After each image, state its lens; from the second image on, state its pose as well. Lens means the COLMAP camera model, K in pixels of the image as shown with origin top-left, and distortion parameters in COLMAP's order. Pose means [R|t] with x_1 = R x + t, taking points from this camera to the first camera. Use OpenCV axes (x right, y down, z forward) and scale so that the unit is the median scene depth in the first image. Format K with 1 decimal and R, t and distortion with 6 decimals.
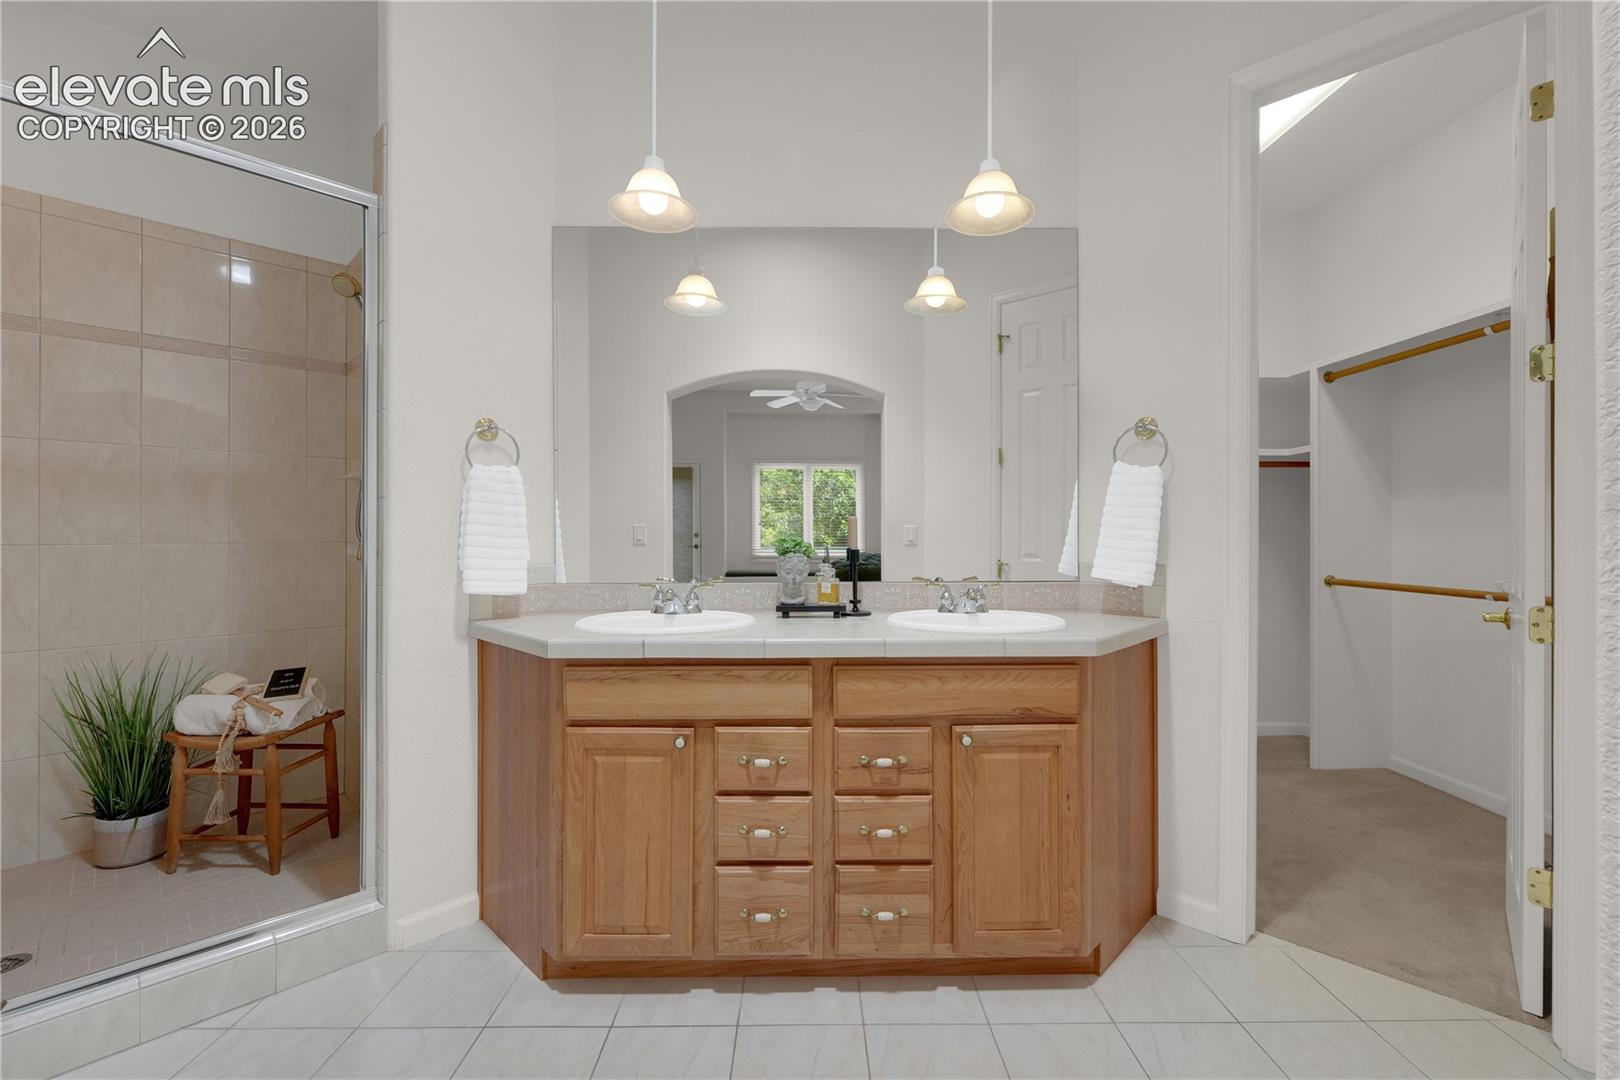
lens RADIAL K [[684.6, 0, 812.4], [0, 684.6, 535.7], [0, 0, 1]] dist [-0.005087, -0.000398]
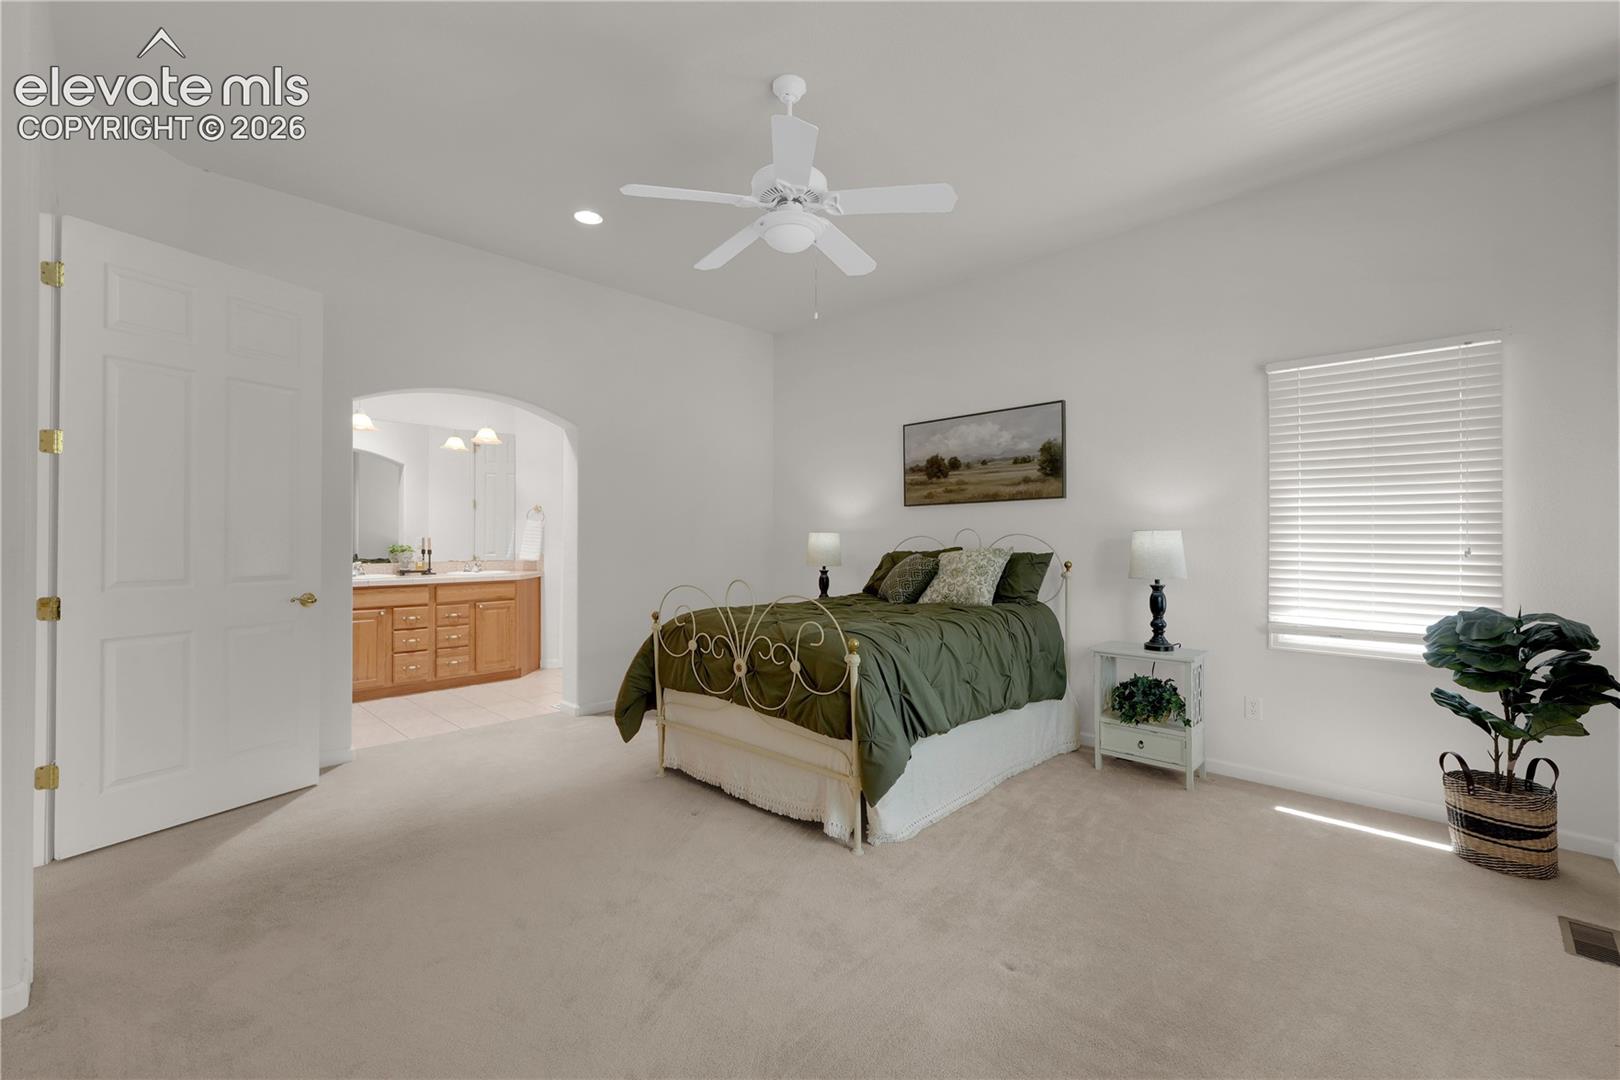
lens RADIAL K [[684.6, 0, 812.2], [0, 684.6, 535.3], [0, 0, 1]] dist [-0.005087, -0.000398]
pose [[0.702344, 0.006062, 0.711812, -0.991757], [-0.004262, 0.999982, -0.004310, -0.037254], [-0.711825, -0.000007, 0.702357, -2.430440]]
